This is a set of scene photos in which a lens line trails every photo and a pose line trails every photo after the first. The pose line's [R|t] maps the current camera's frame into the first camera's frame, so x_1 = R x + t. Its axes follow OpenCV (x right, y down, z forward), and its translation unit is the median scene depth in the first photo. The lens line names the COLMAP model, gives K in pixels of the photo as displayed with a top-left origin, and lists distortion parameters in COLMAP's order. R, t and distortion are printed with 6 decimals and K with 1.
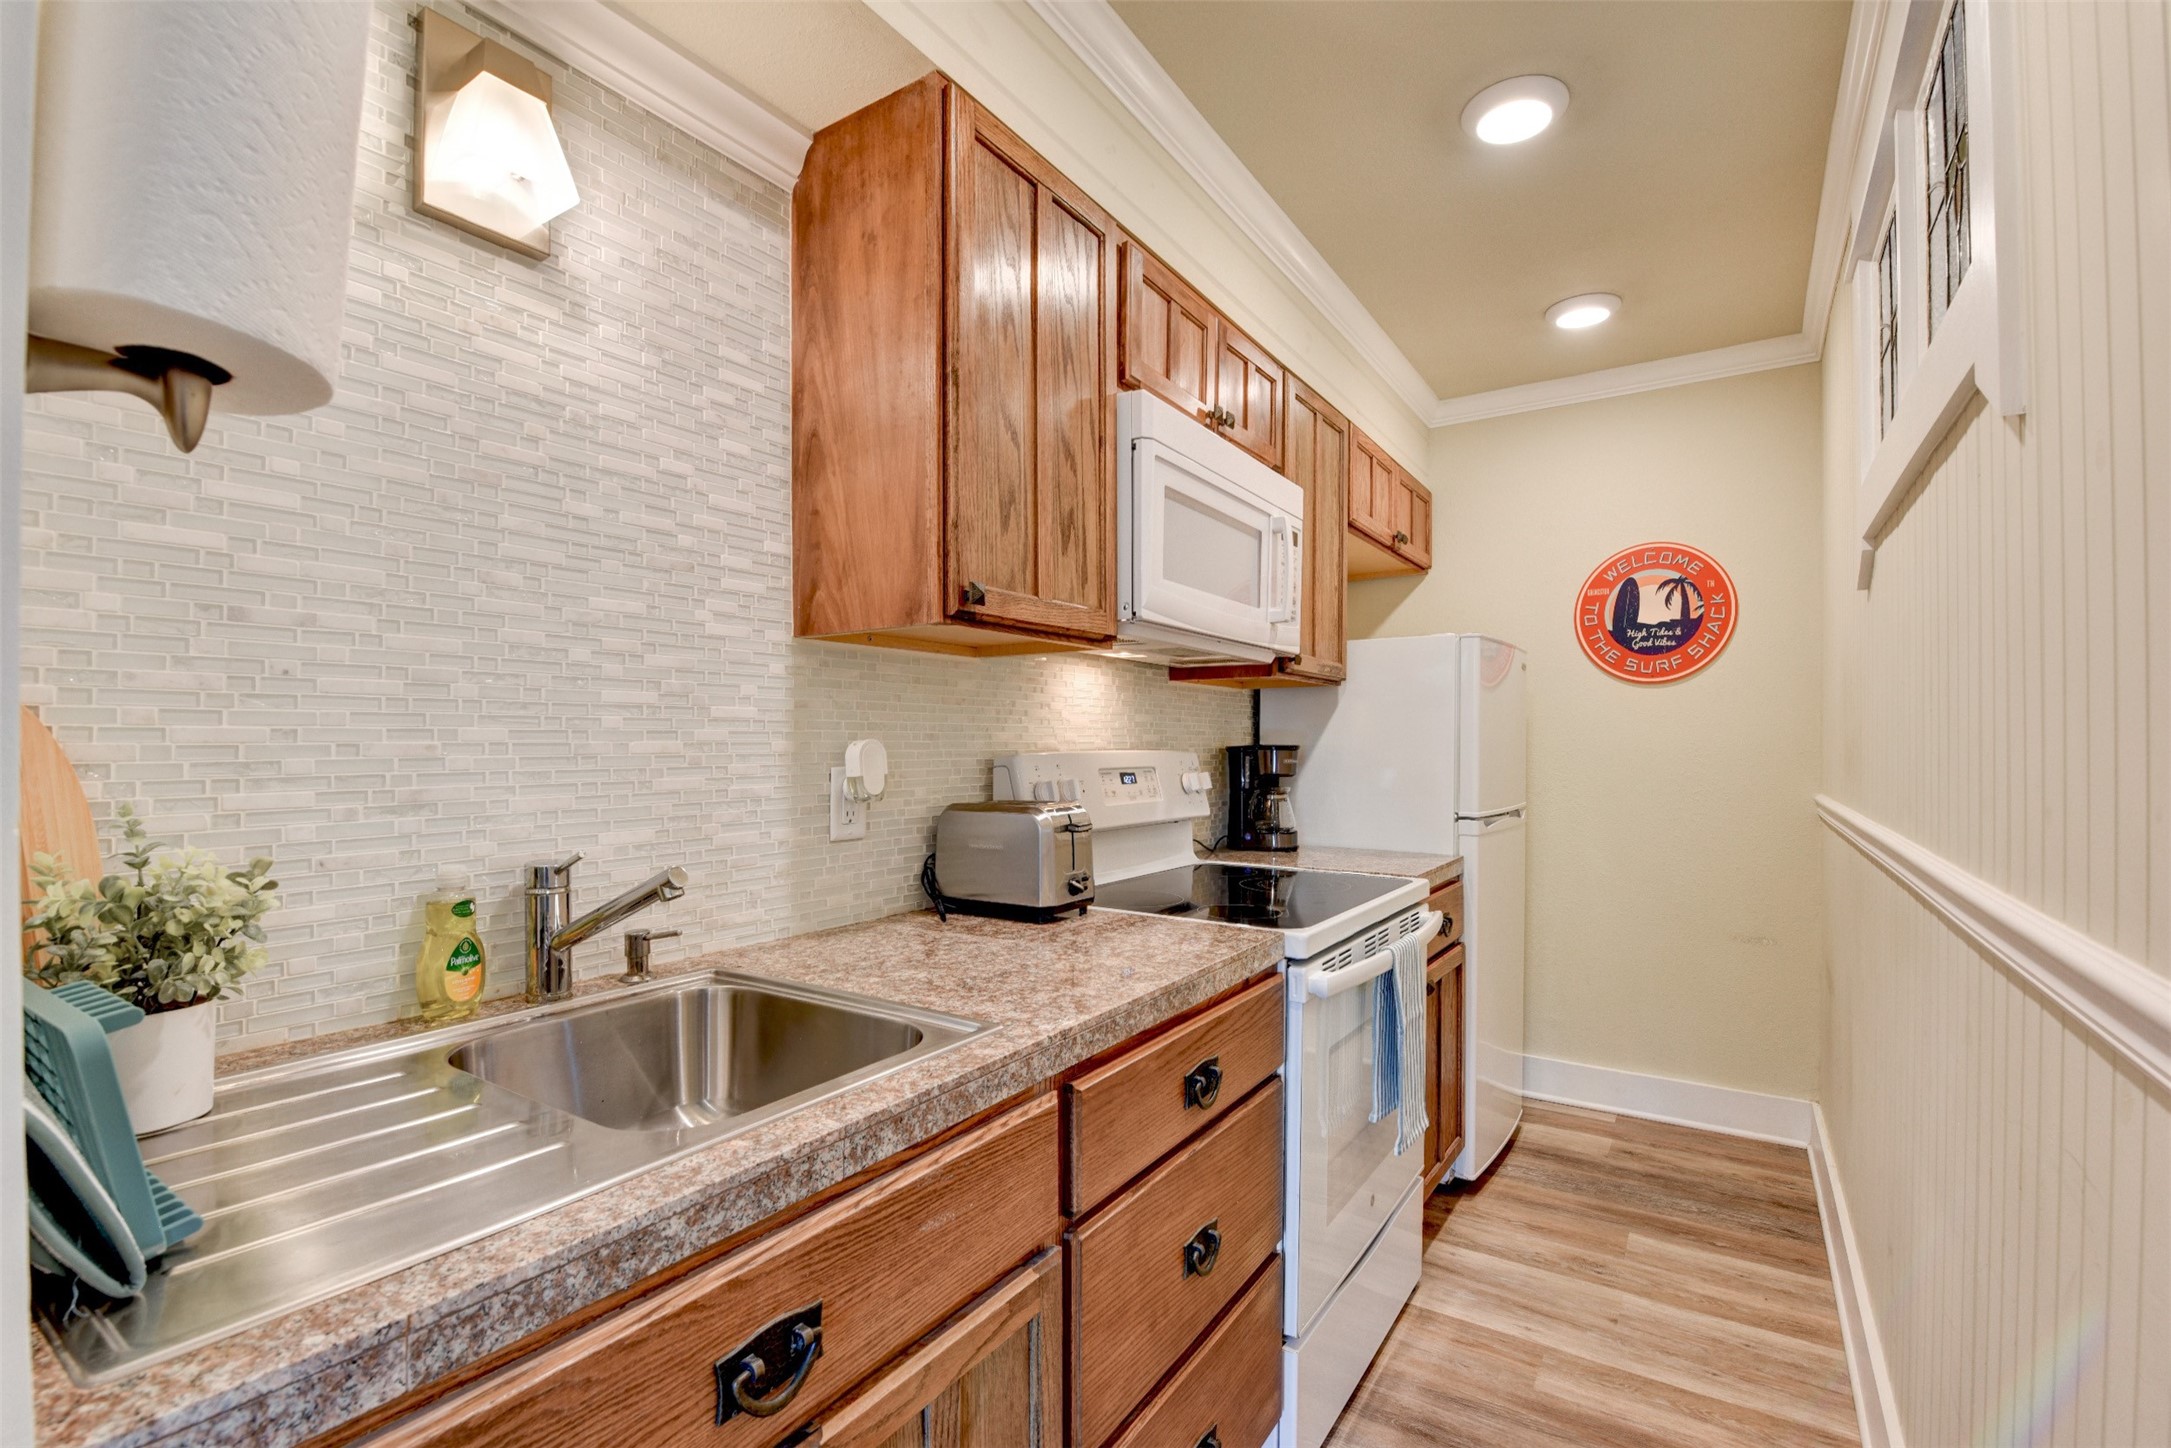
lens RADIAL K [[965.6, 0, 1098.2], [0, 965.6, 732.2], [0, 0, 1]] dist [-0.010358, -0.005568]
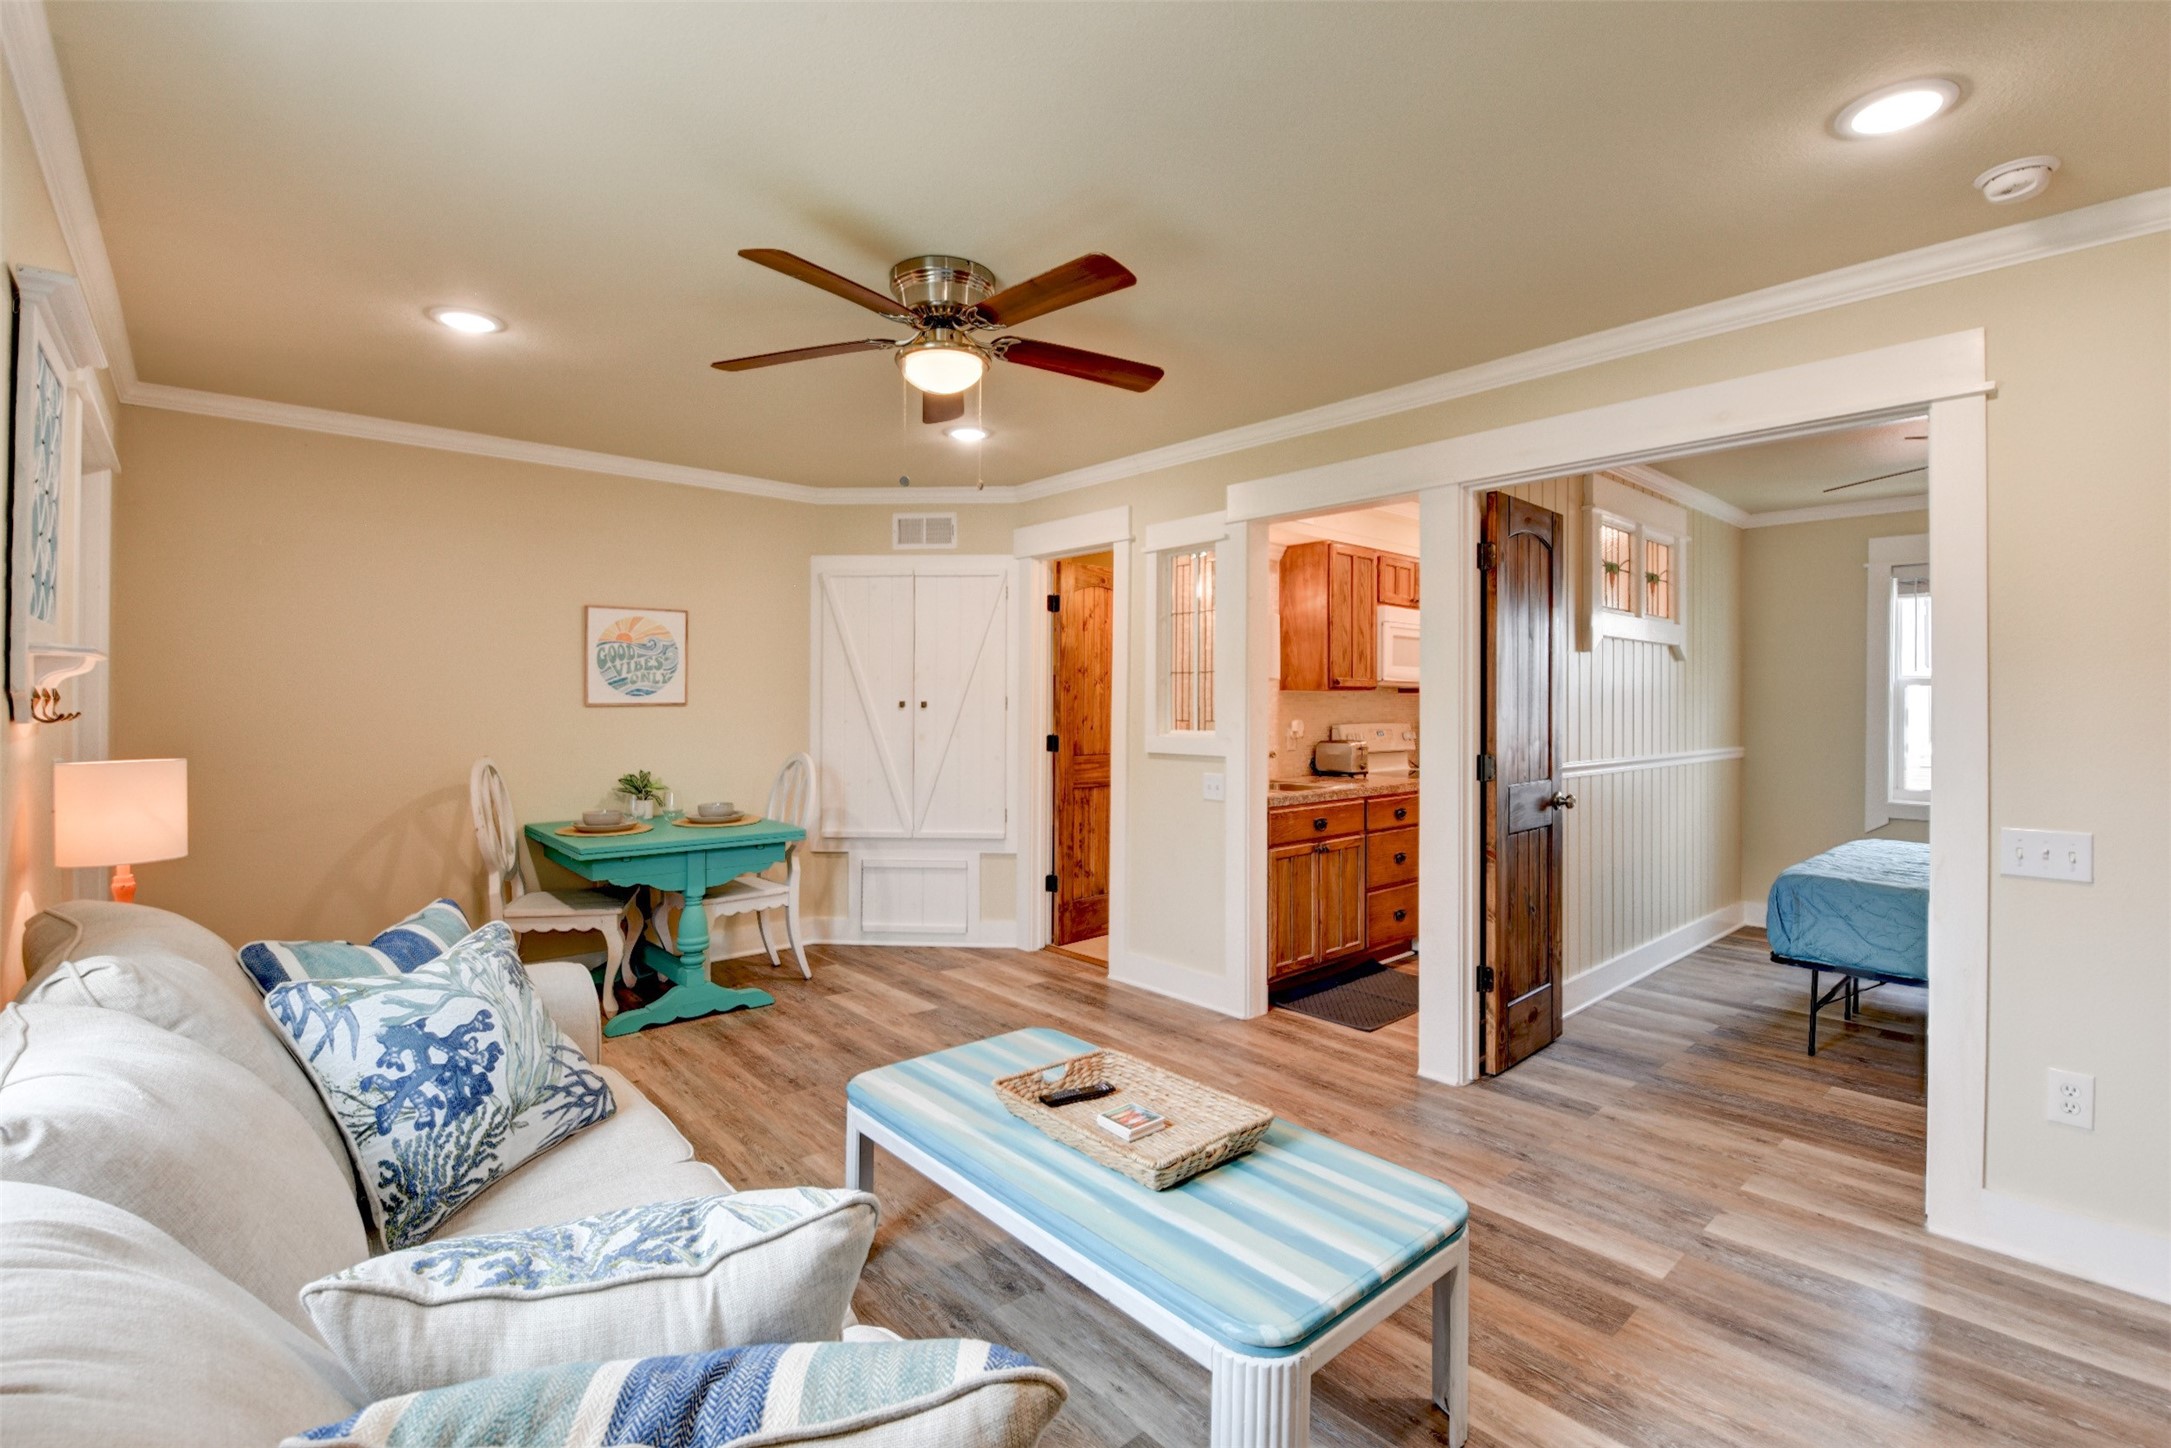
lens RADIAL K [[965.6, 0, 1083.2], [0, 965.6, 706.5], [0, 0, 1]] dist [-0.010358, -0.005568]
pose [[0.964676, 0.003802, -0.263412, -0.087107], [-0.000624, 0.999926, 0.012149, -0.085683], [0.263439, -0.011556, 0.964607, -2.634245]]
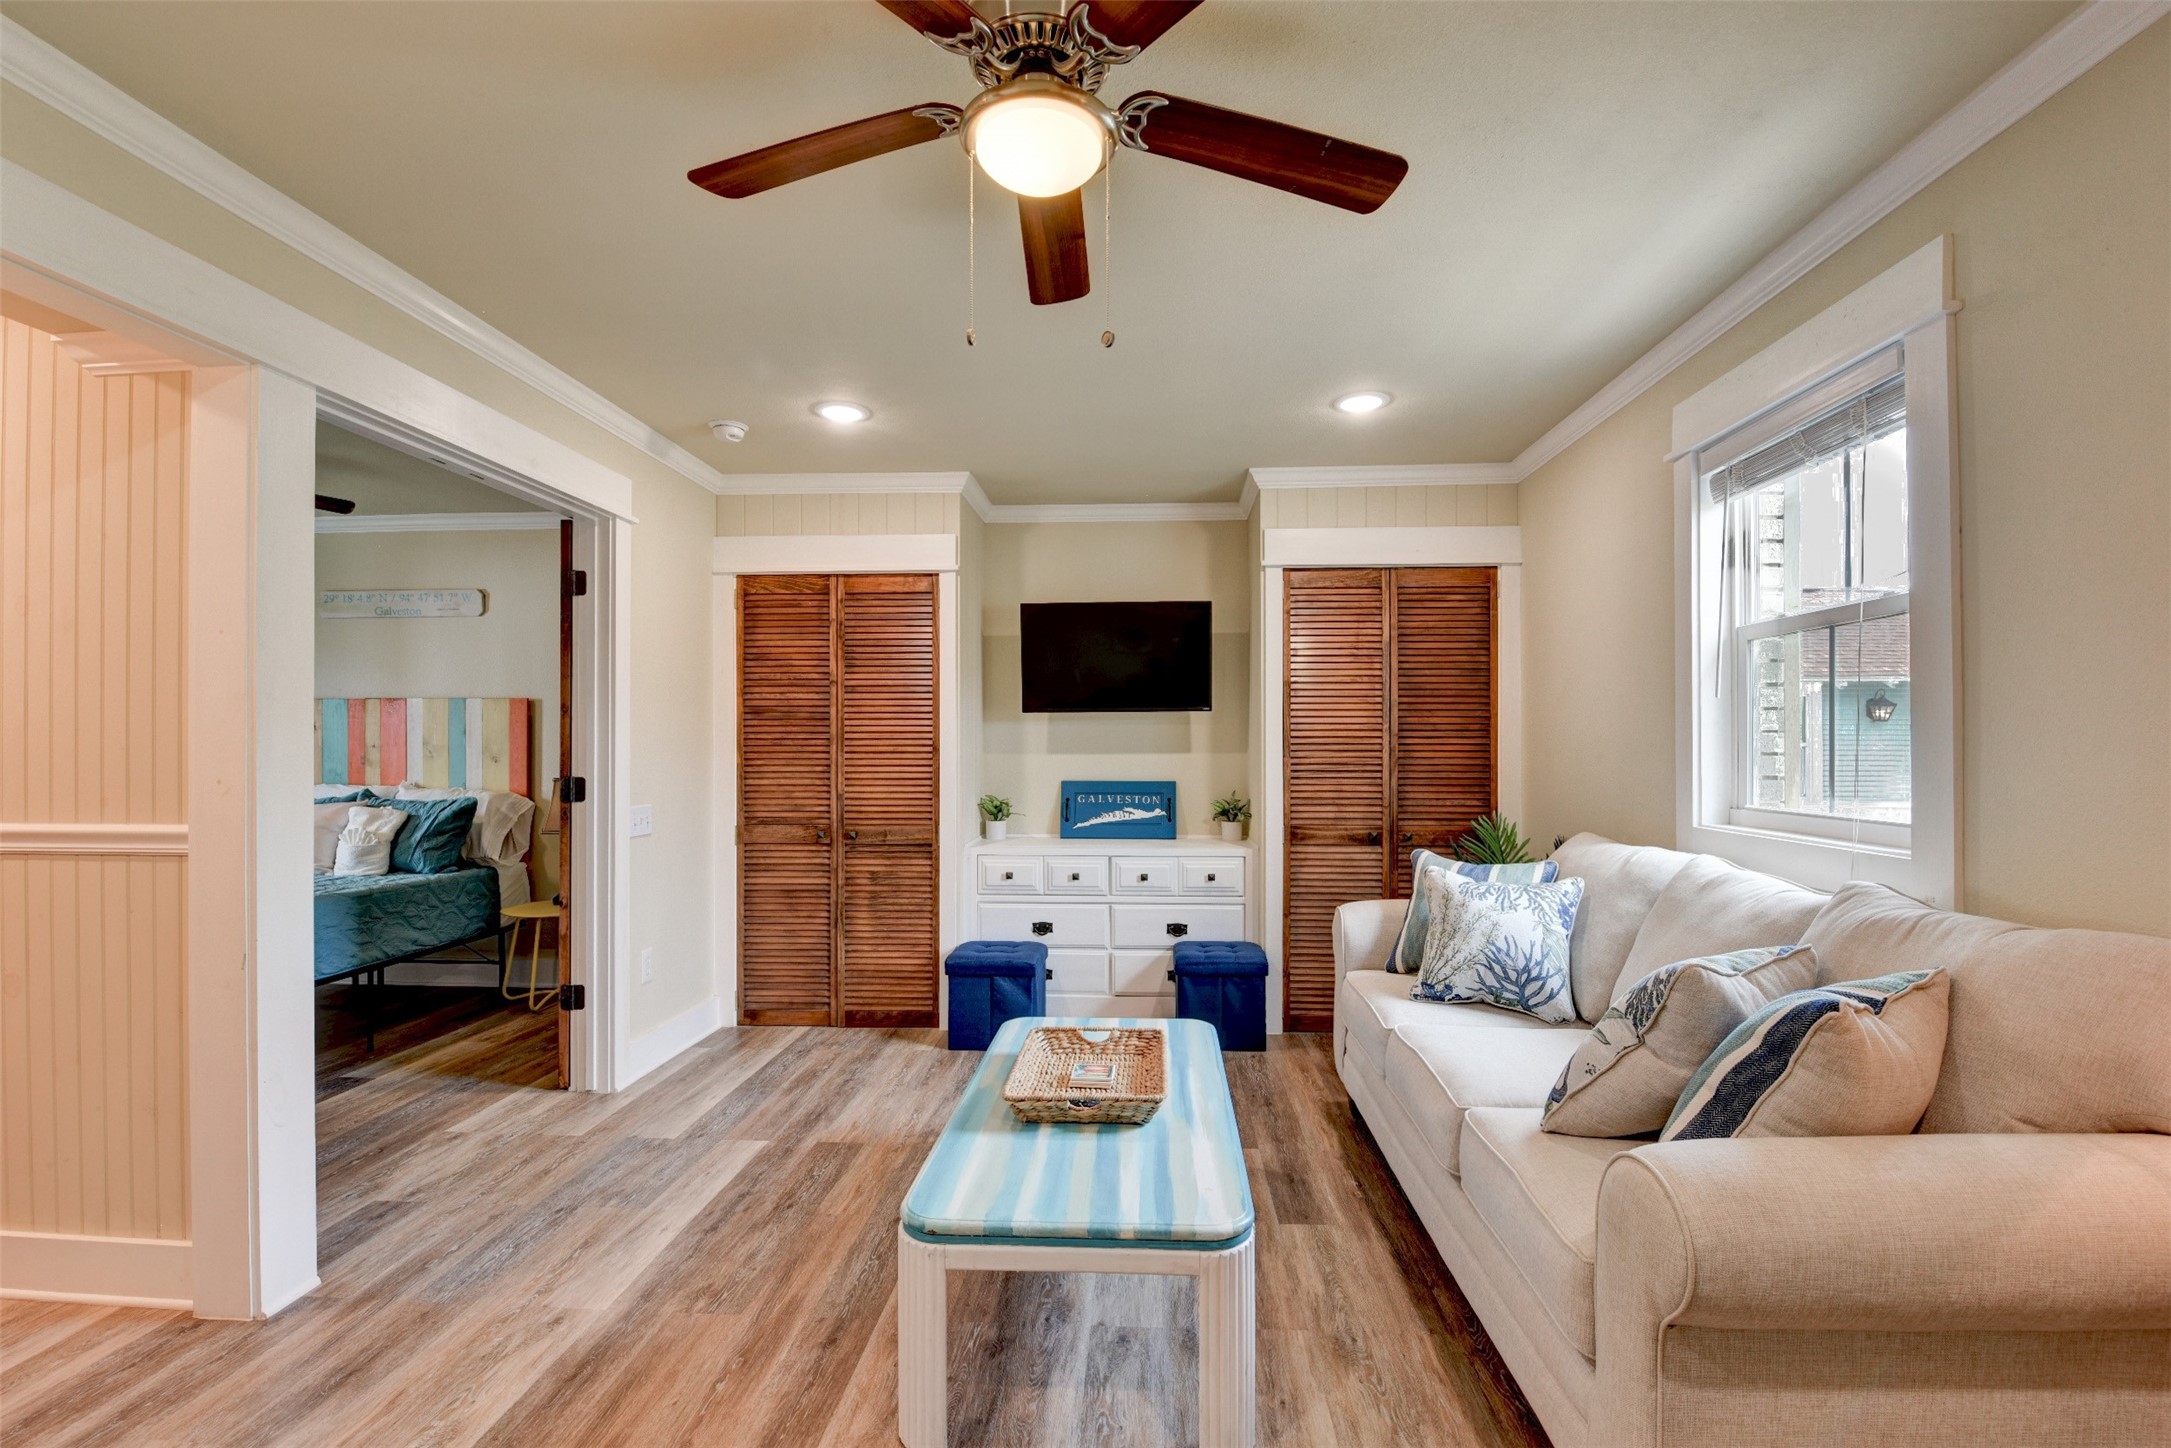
lens RADIAL K [[965.6, 0, 1109.8], [0, 965.6, 748.4], [0, 0, 1]] dist [-0.010358, -0.005568]
pose [[-0.507203, -0.000285, 0.861826, -1.791293], [-0.008348, 0.999955, -0.004582, -0.014889], [-0.861786, -0.009519, -0.507183, -0.501839]]
